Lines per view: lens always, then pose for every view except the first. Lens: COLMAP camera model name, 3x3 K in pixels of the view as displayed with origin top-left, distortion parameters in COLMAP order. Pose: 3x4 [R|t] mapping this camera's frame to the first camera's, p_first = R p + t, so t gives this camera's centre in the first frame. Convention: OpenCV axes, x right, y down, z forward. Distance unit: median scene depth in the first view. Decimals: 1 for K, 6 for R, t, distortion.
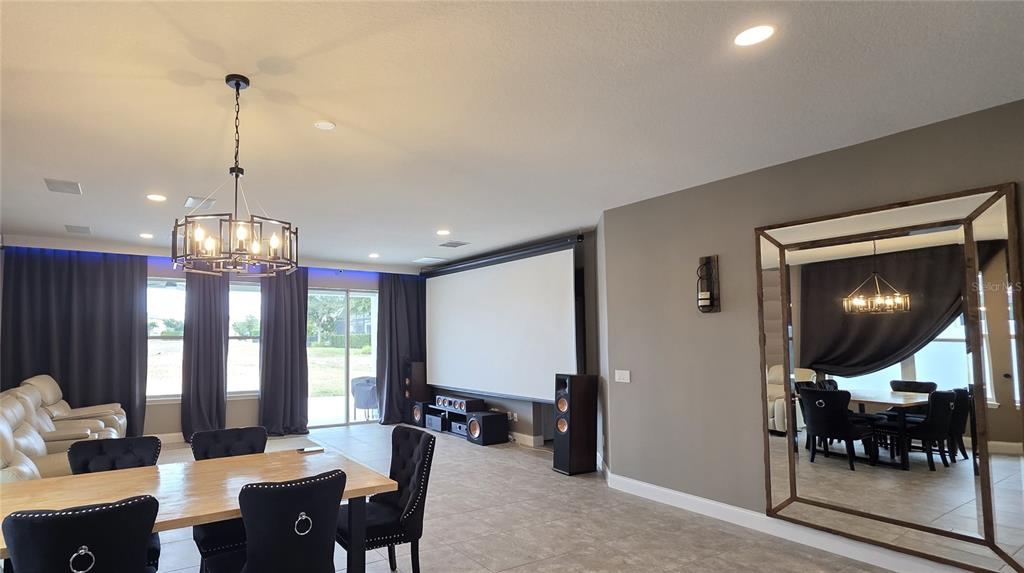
lens RADIAL K [[503.2, 0, 389.5], [0, 503.2, 313.9], [0, 0, 1]] dist [0.007686, -0.002469]
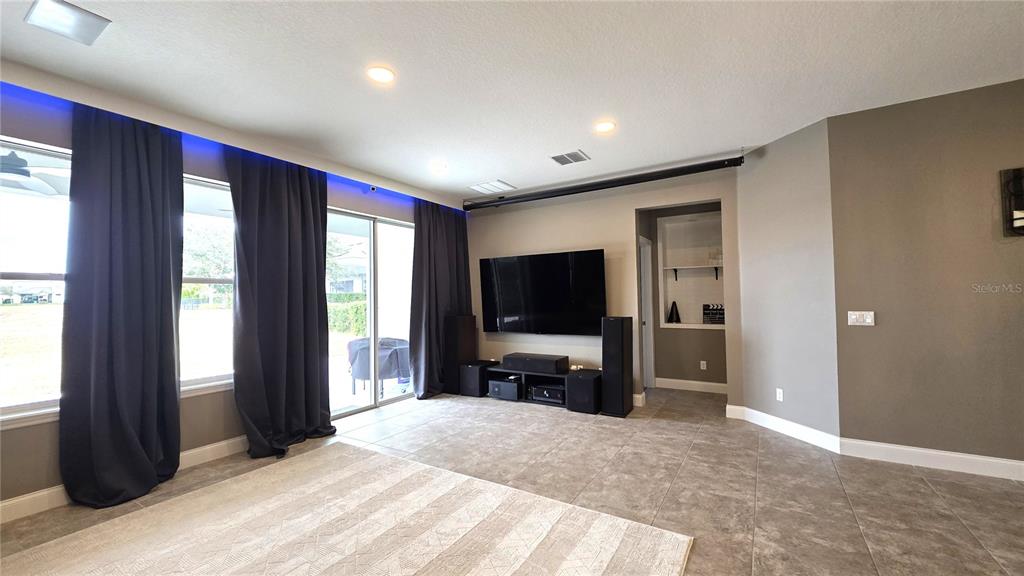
lens RADIAL K [[407.6, 0, 513.1], [0, 407.6, 285.7], [0, 0, 1]] dist [0.003579, -0.000276]
pose [[0.866046, 0.002987, 0.499956, -0.365159], [-0.010715, 0.999863, 0.012587, 0.068861], [-0.499850, -0.016258, 0.865959, 0.715780]]
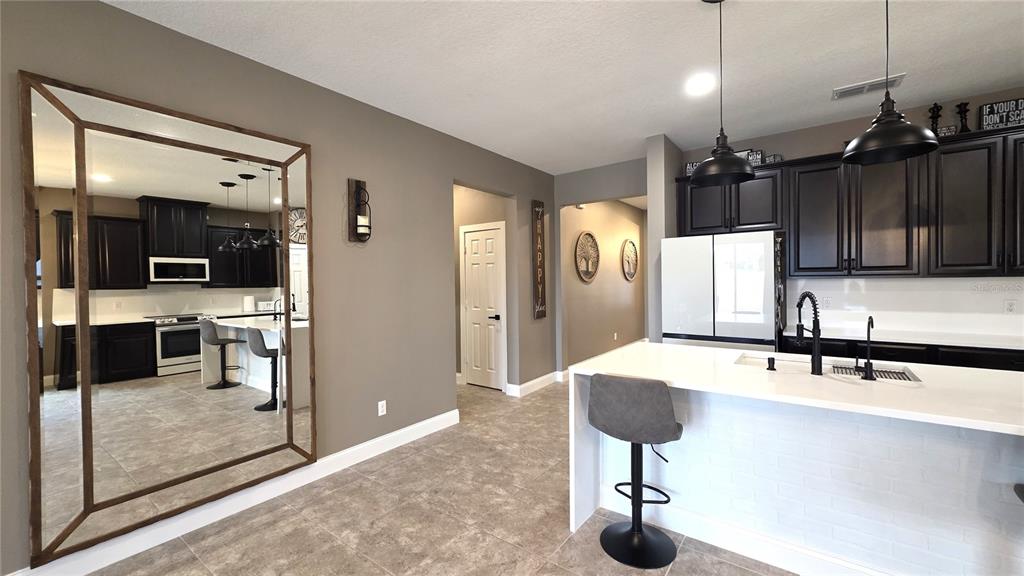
lens RADIAL K [[407.6, 0, 511.6], [0, 407.6, 280.5], [0, 0, 1]] dist [0.003579, -0.000276]
pose [[-0.422114, 0.013859, 0.906437, 0.061185], [-0.028331, 0.999193, -0.028471, 0.050667], [-0.906100, -0.037698, -0.421381, 0.548823]]
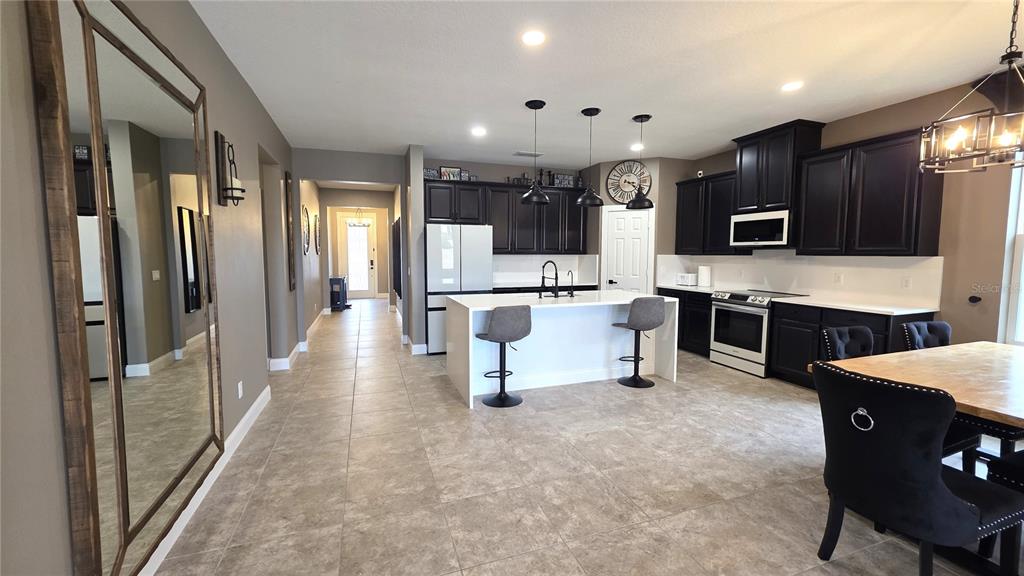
lens RADIAL K [[407.6, 0, 512.8], [0, 407.6, 283.0], [0, 0, 1]] dist [0.003579, -0.000276]
pose [[-0.989437, -0.010084, 0.144612, 0.267663], [-0.006963, 0.999732, 0.022068, 0.070105], [-0.144796, 0.020828, -0.989242, 0.998236]]
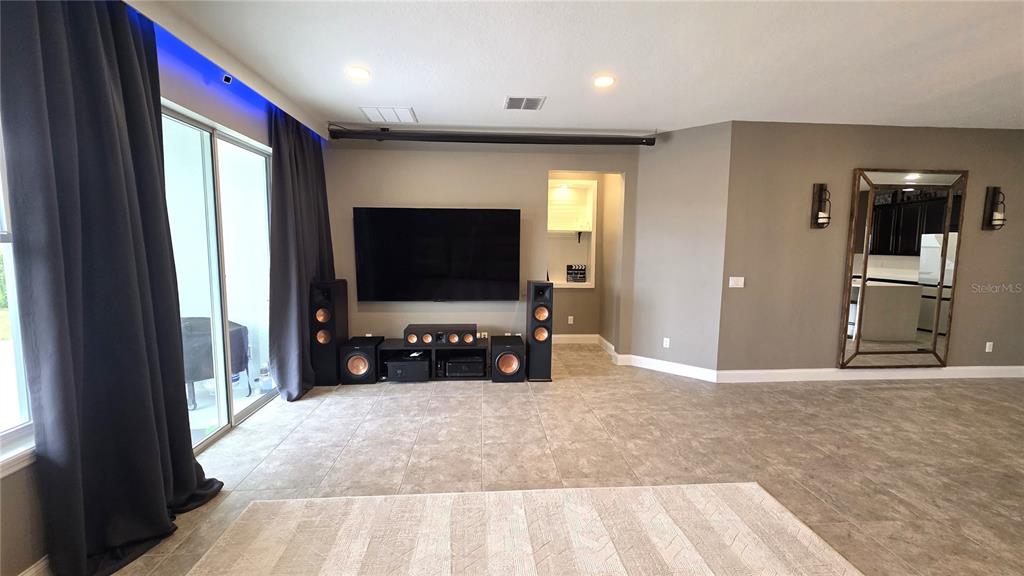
lens RADIAL K [[407.6, 0, 511.0], [0, 407.6, 284.8], [0, 0, 1]] dist [0.003579, -0.000276]
pose [[0.407393, -0.085213, 0.909269, -0.555282], [-0.055165, 0.991523, 0.117638, 0.051816], [-0.911585, -0.098085, 0.399239, 1.104928]]
